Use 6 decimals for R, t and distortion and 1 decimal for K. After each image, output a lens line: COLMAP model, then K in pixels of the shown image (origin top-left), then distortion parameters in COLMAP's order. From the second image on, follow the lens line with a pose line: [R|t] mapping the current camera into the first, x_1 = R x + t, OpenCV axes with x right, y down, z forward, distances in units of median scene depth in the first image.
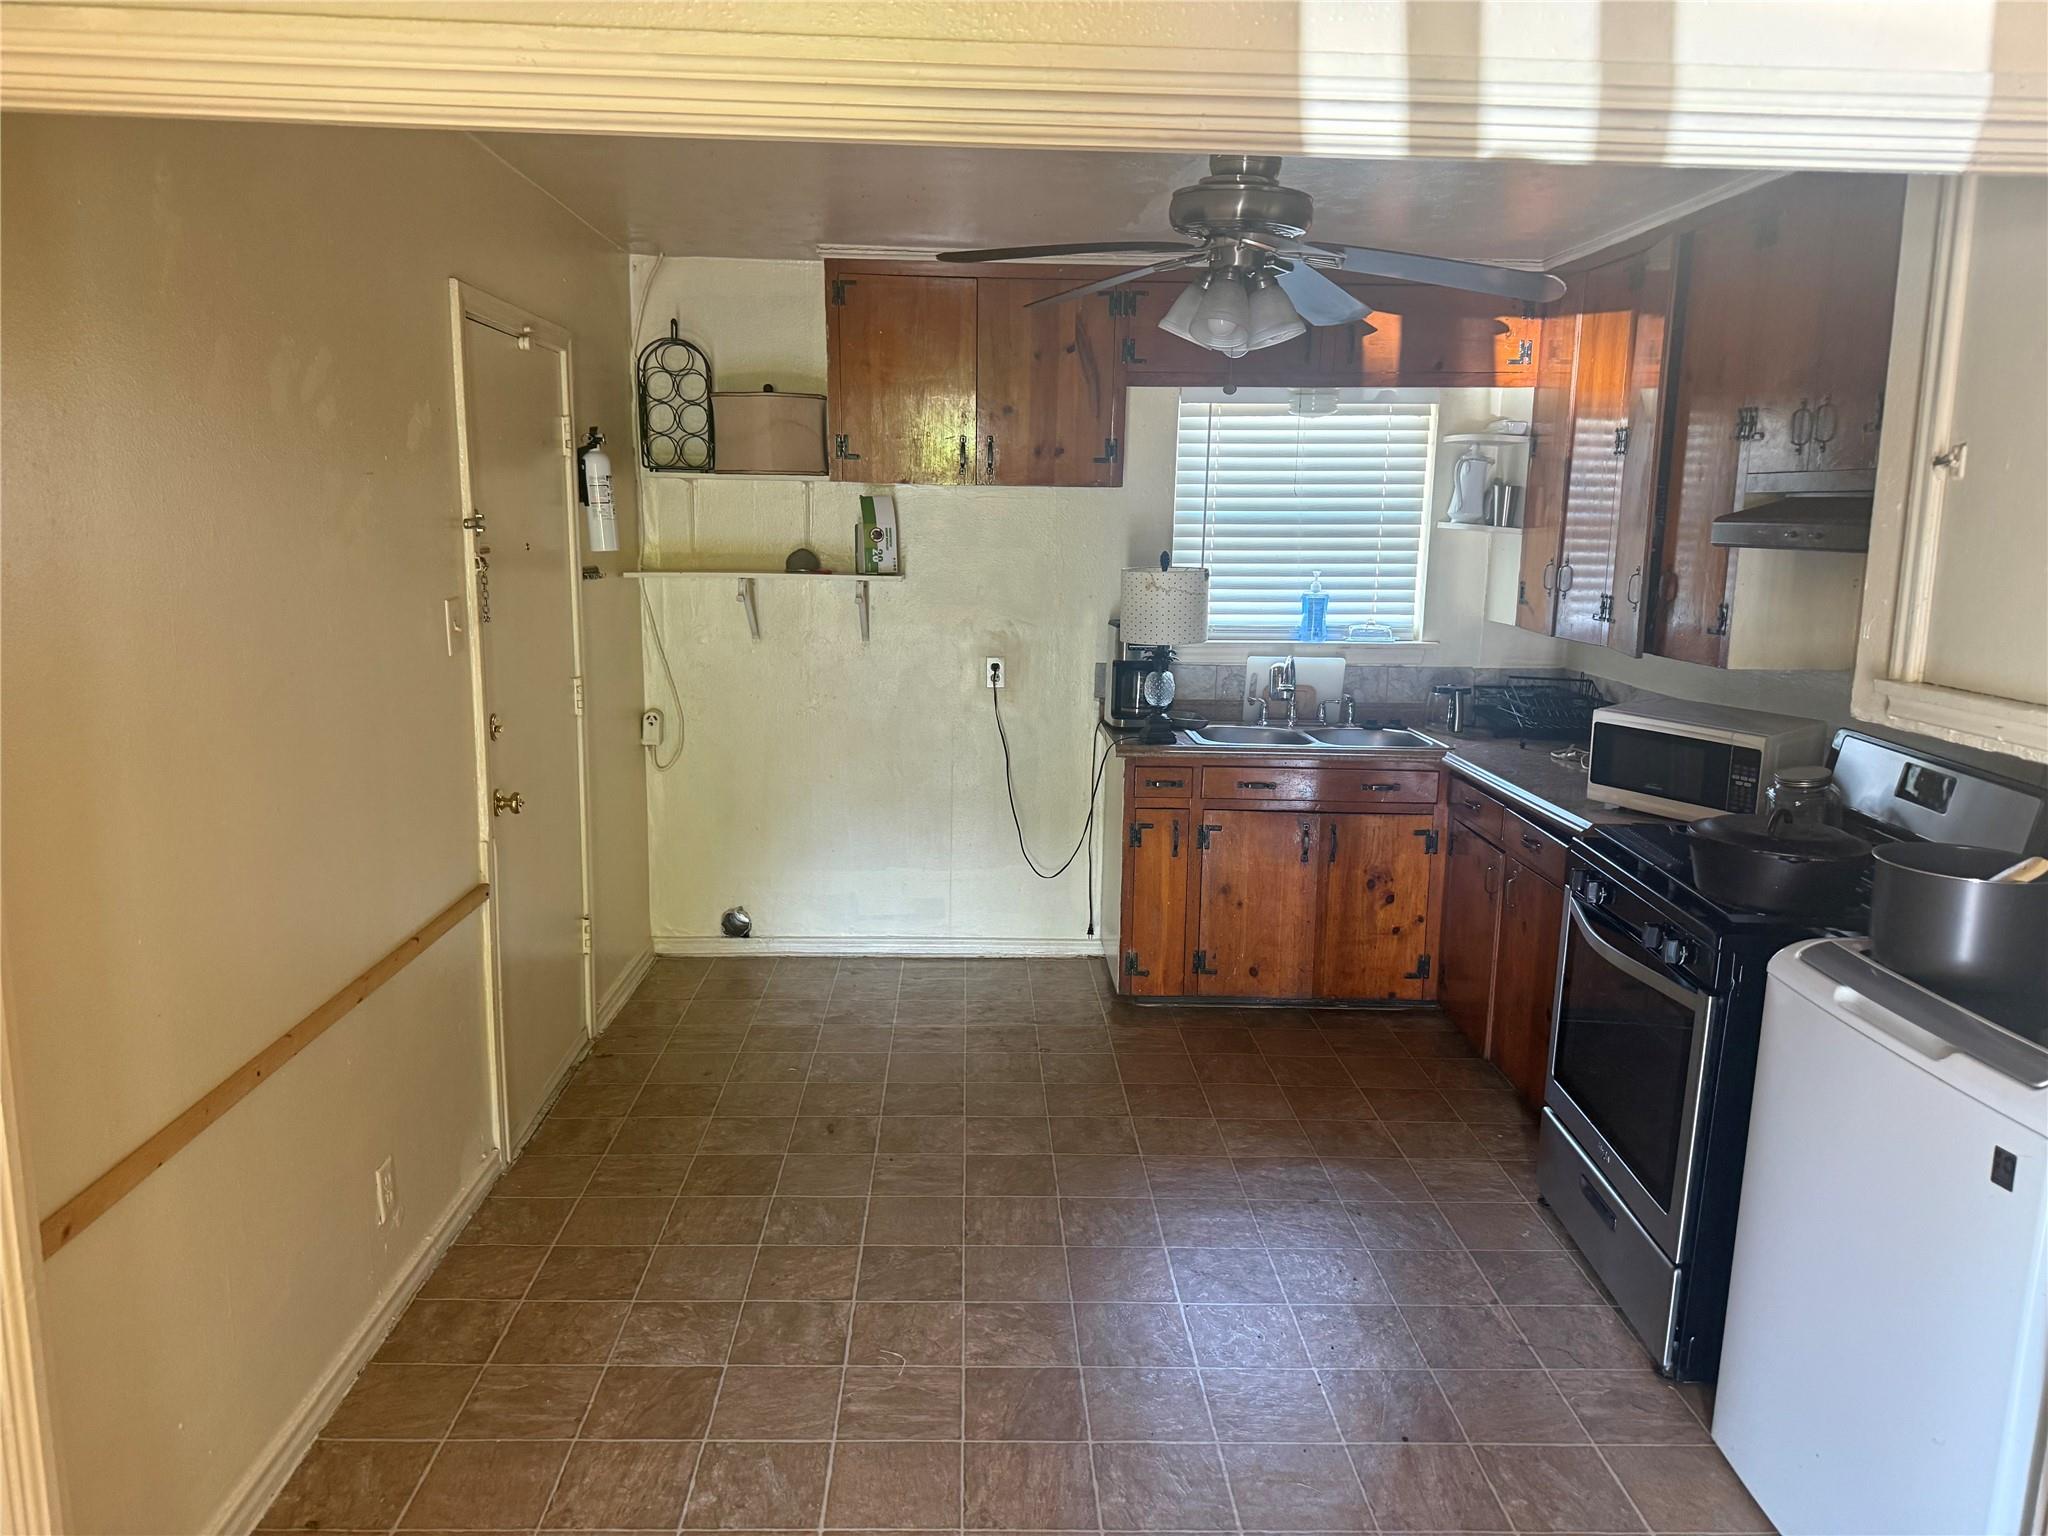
lens RADIAL K [[1464.9, 0, 978.7], [0, 1464.9, 765.7], [0, 0, 1]] dist [0.063526, -0.061150]
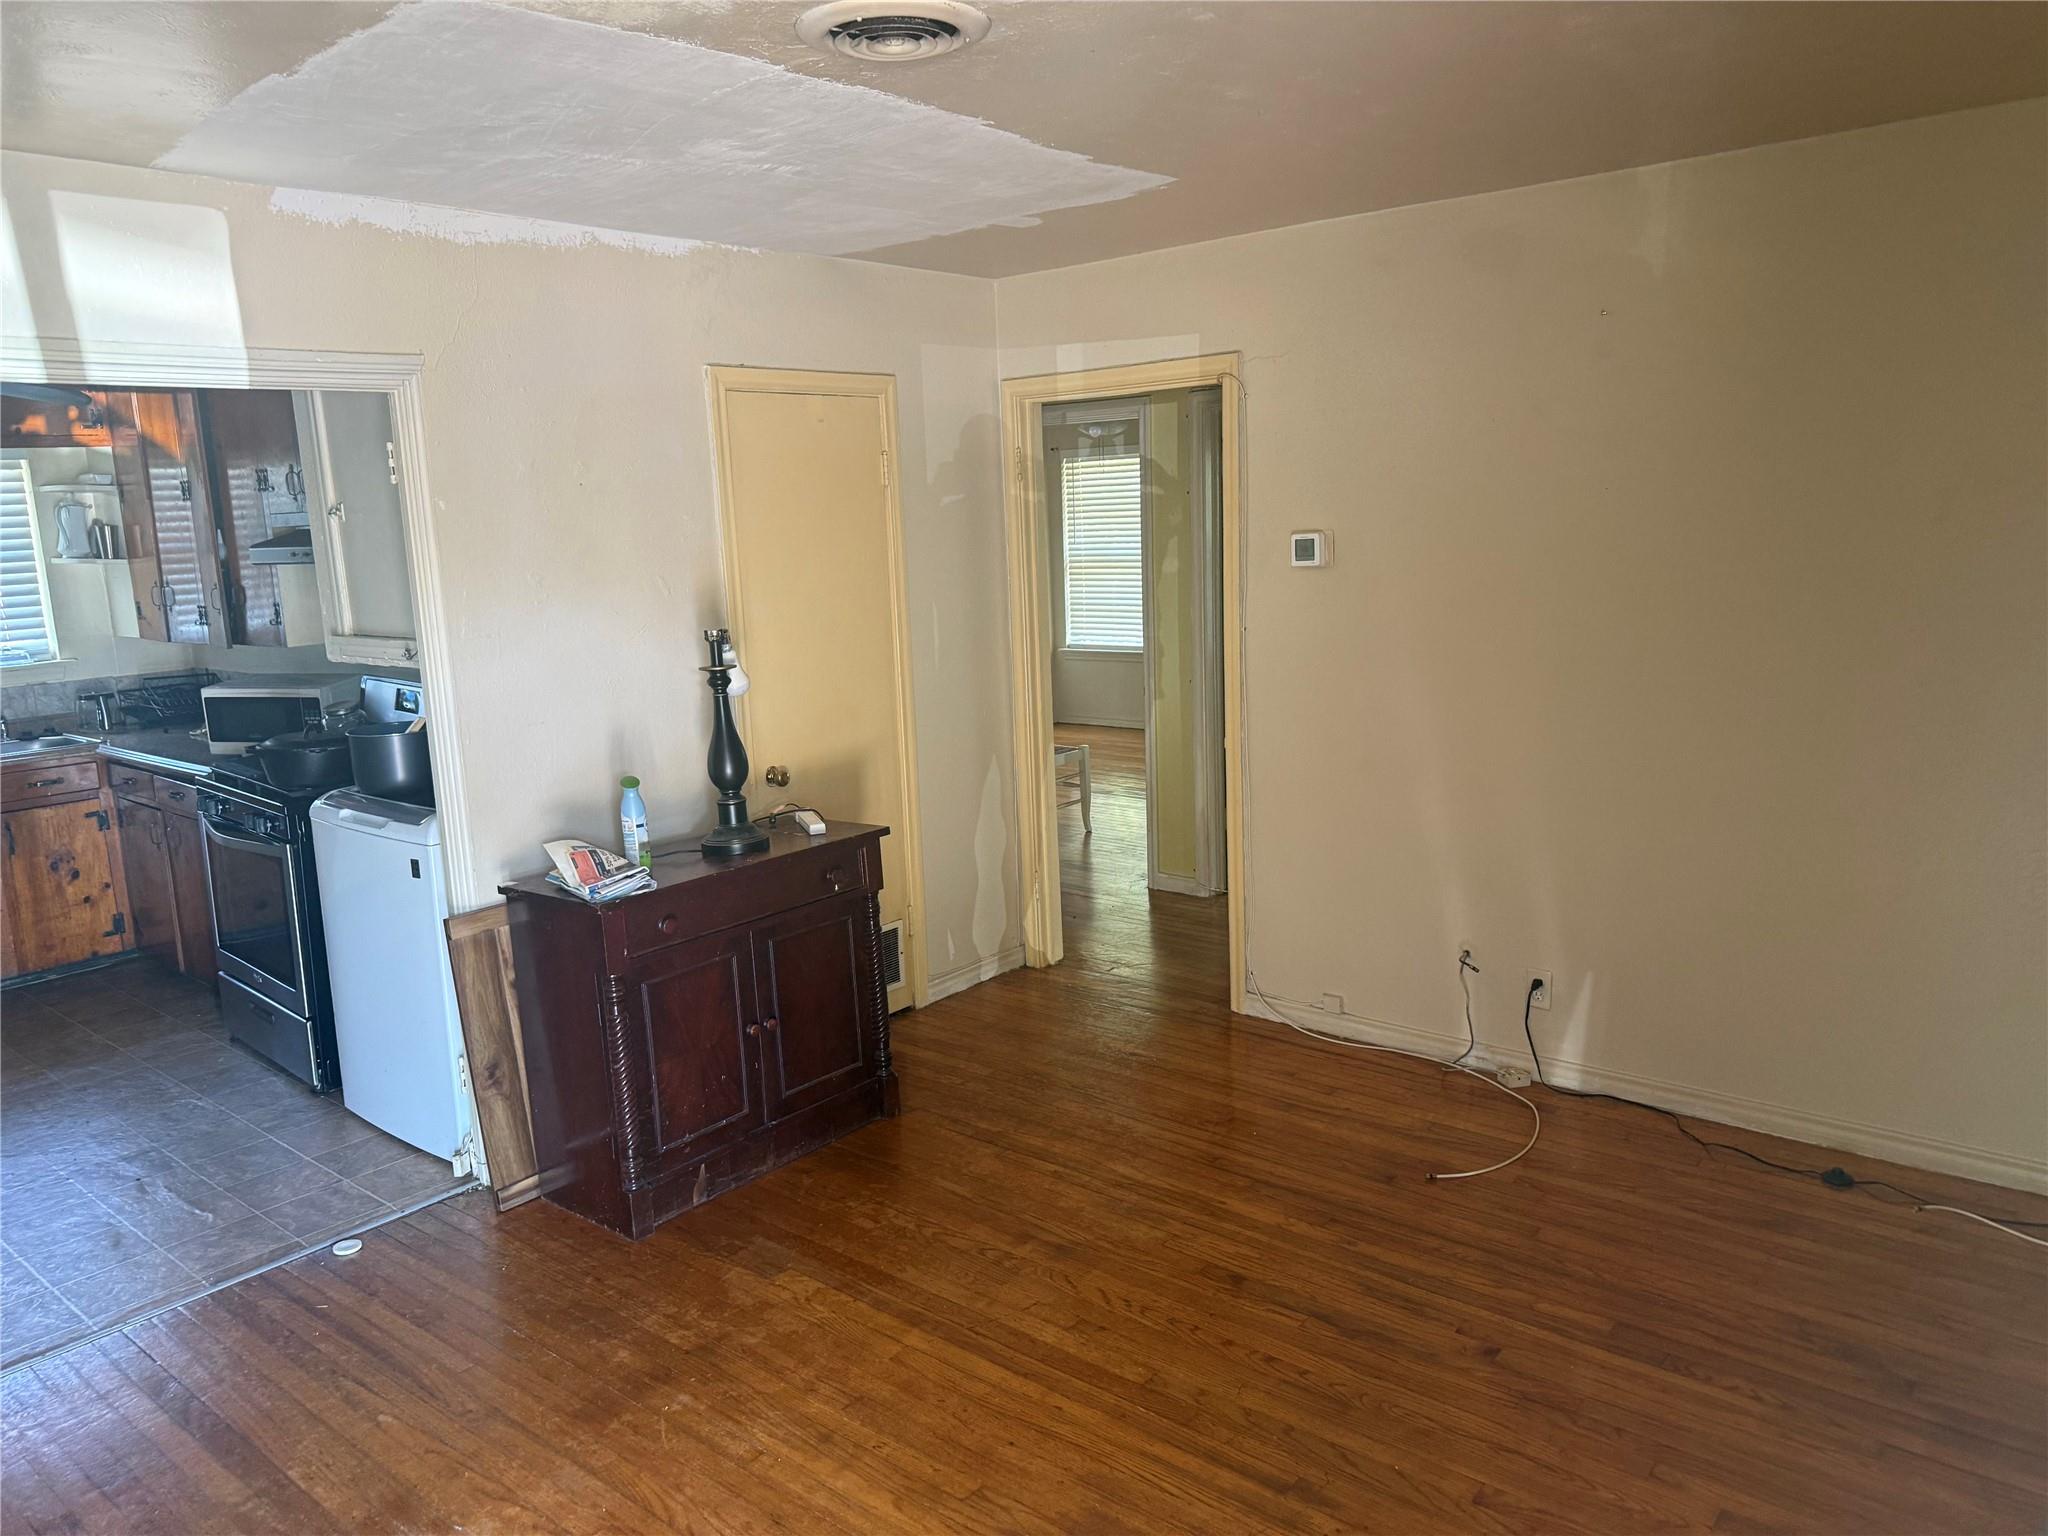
lens RADIAL K [[1464.9, 0, 978.7], [0, 1464.9, 765.7], [0, 0, 1]] dist [0.063526, -0.061150]
pose [[0.672243, -0.172587, 0.719933, -0.080628], [0.180524, 0.981308, 0.066679, 0.055917], [-0.717984, 0.085141, 0.690833, -0.364746]]
